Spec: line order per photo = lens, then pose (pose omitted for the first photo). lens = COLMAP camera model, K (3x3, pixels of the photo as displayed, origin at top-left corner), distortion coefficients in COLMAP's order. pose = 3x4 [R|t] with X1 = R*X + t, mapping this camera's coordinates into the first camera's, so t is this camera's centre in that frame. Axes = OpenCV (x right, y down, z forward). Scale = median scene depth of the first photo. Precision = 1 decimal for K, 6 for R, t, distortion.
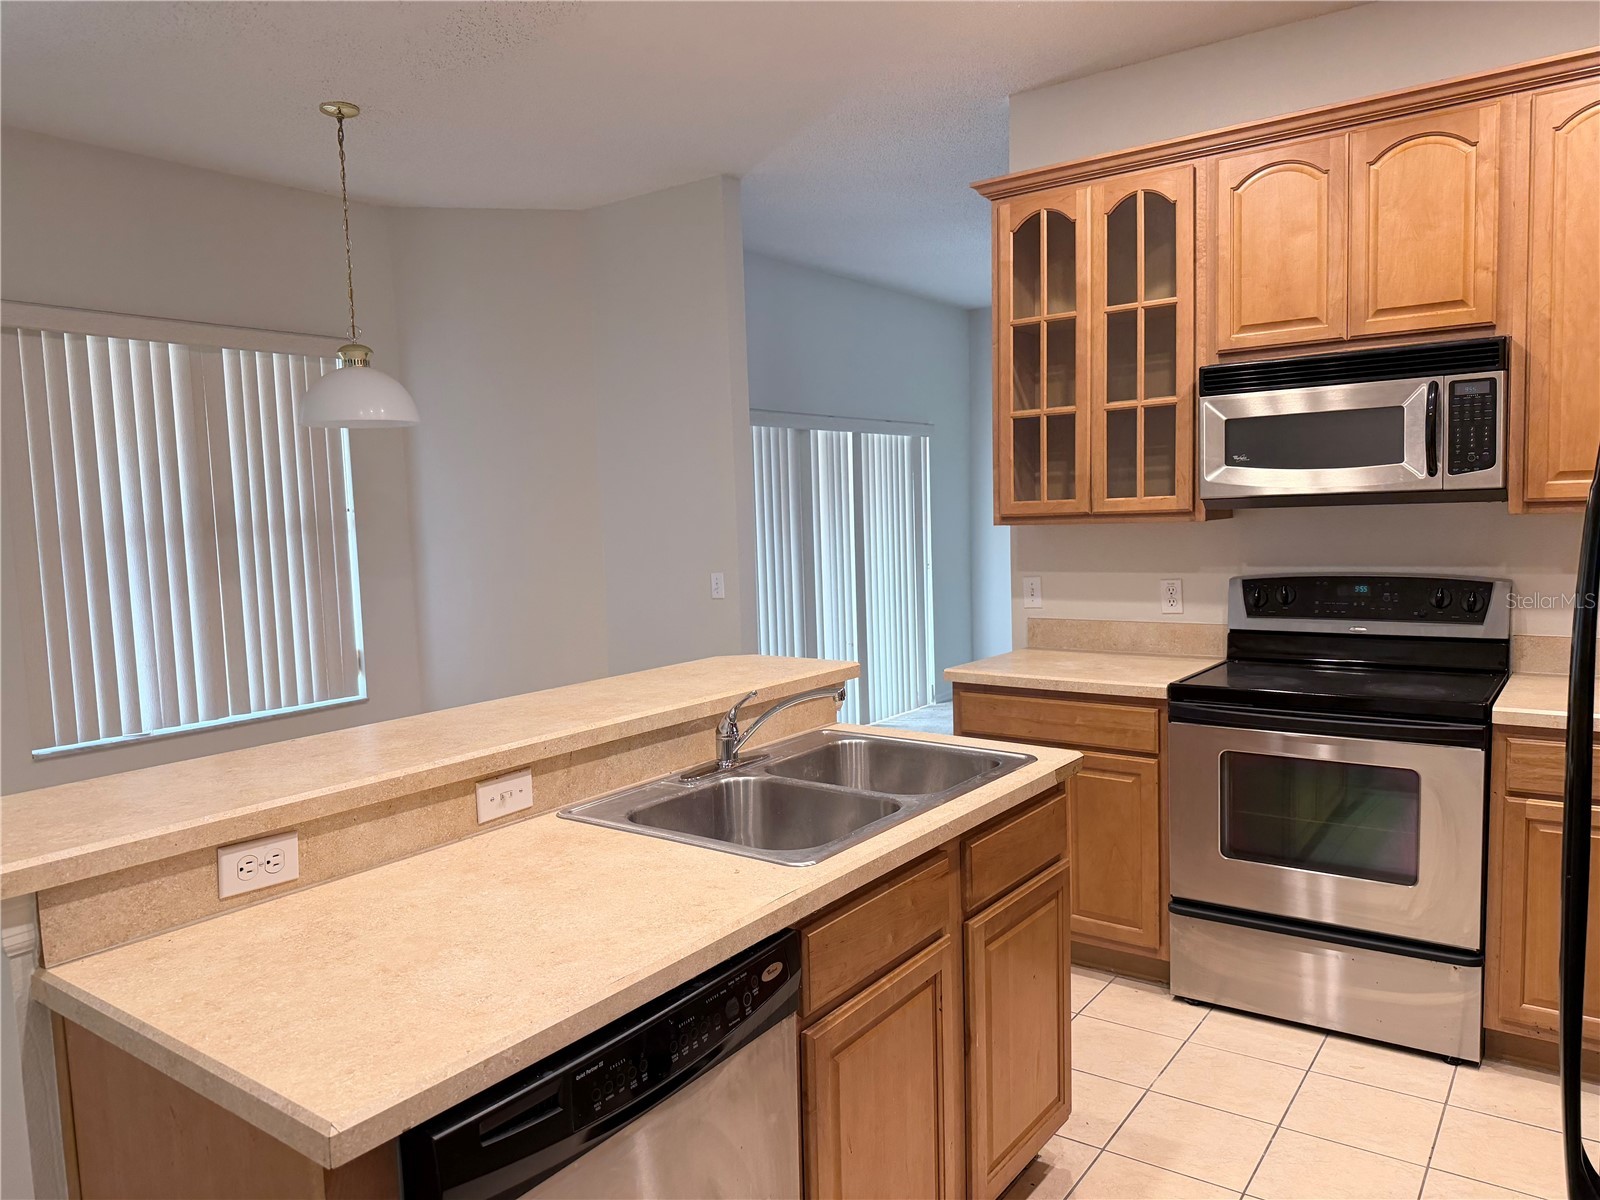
lens RADIAL K [[1131.1, 0, 782.7], [0, 1131.1, 598.6], [0, 0, 1]] dist [0.043978, -0.049755]
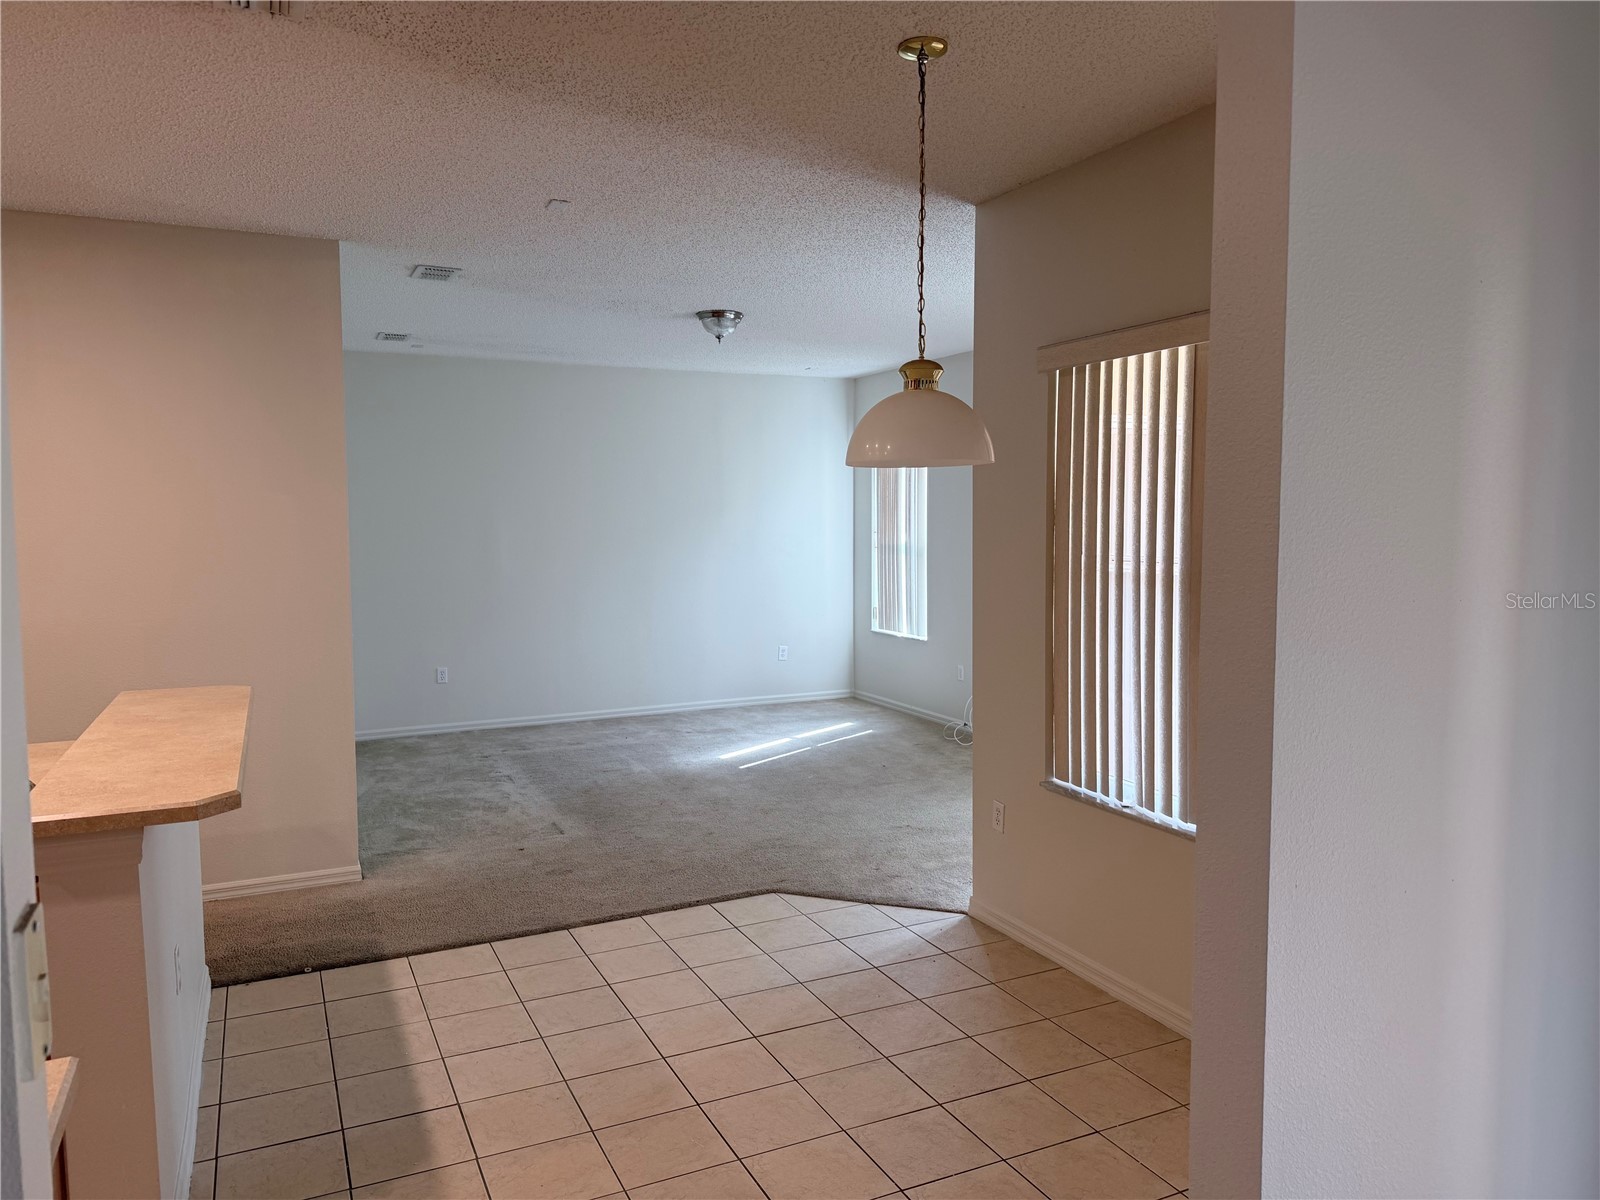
lens RADIAL K [[1115.5, 0, 802.4], [0, 1115.5, 604.2], [0, 0, 1]] dist [0.082019, -0.145820]
pose [[-0.469431, 0.108657, -0.876258, 0.614165], [-0.044481, 0.988229, 0.146371, -0.304891], [0.881848, 0.107688, -0.459072, 2.354412]]
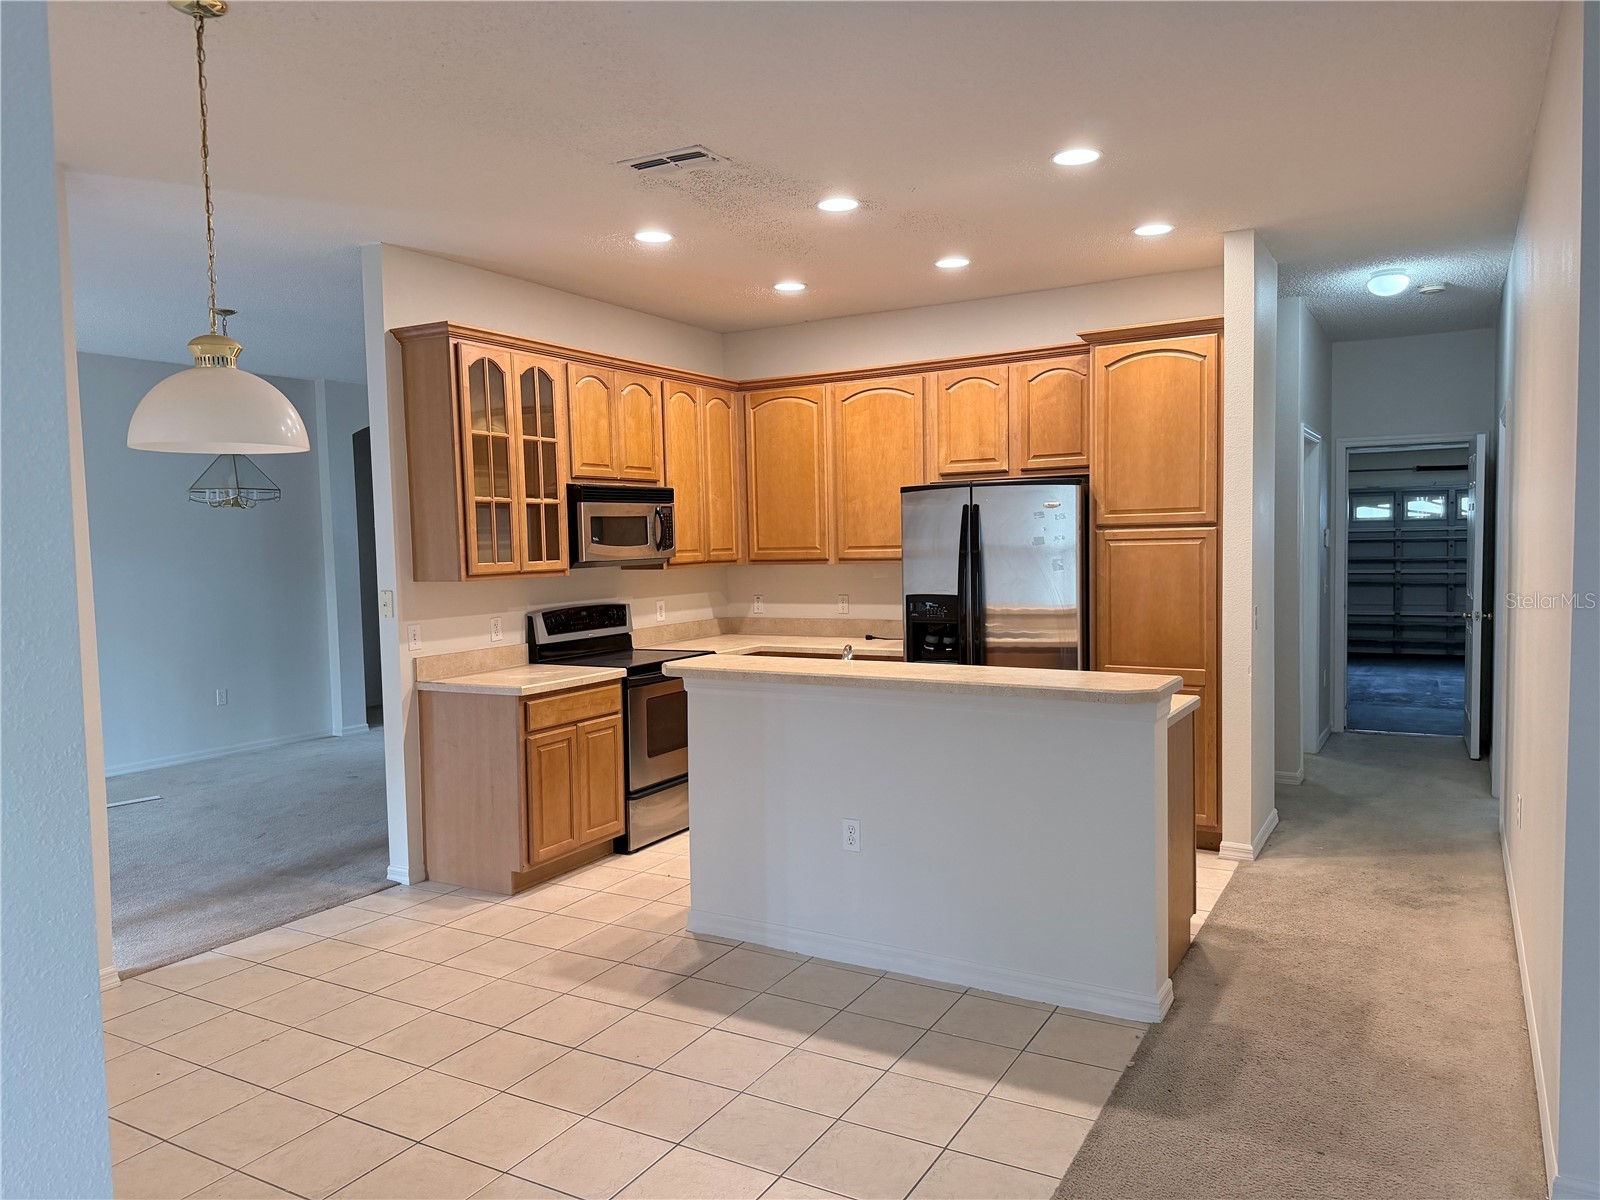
lens RADIAL K [[1115.5, 0, 802.4], [0, 1115.5, 604.2], [0, 0, 1]] dist [0.082019, -0.145820]
pose [[-0.119402, -0.025297, 0.992524, -2.008287], [0.106373, 0.993595, 0.038121, -0.082822], [-0.987131, 0.110130, -0.115946, 1.344942]]
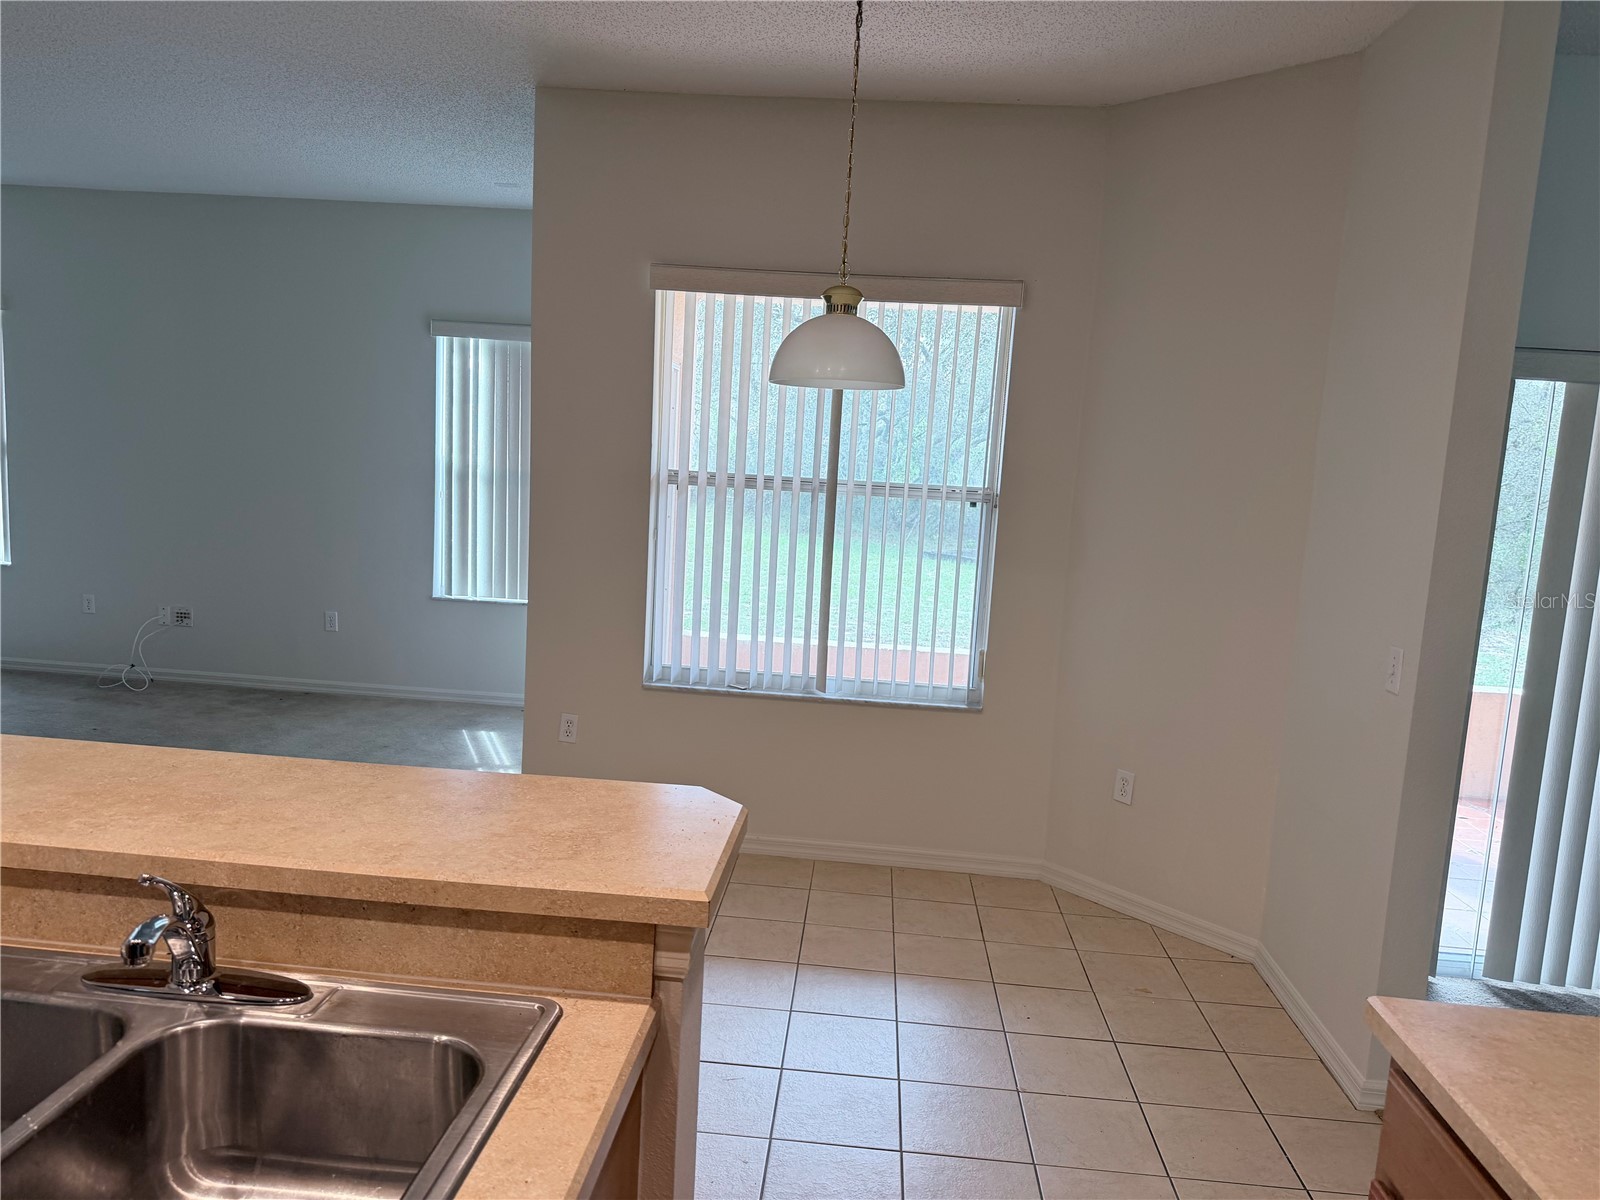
lens RADIAL K [[1120.4, 0, 790.6], [0, 1120.4, 599.3], [0, 0, 1]] dist [0.085836, -0.117760]
pose [[0.529317, 0.169801, -0.831259, 0.580682], [-0.142548, 0.983639, 0.110158, -0.154995], [0.836363, 0.060186, 0.544862, 0.979650]]
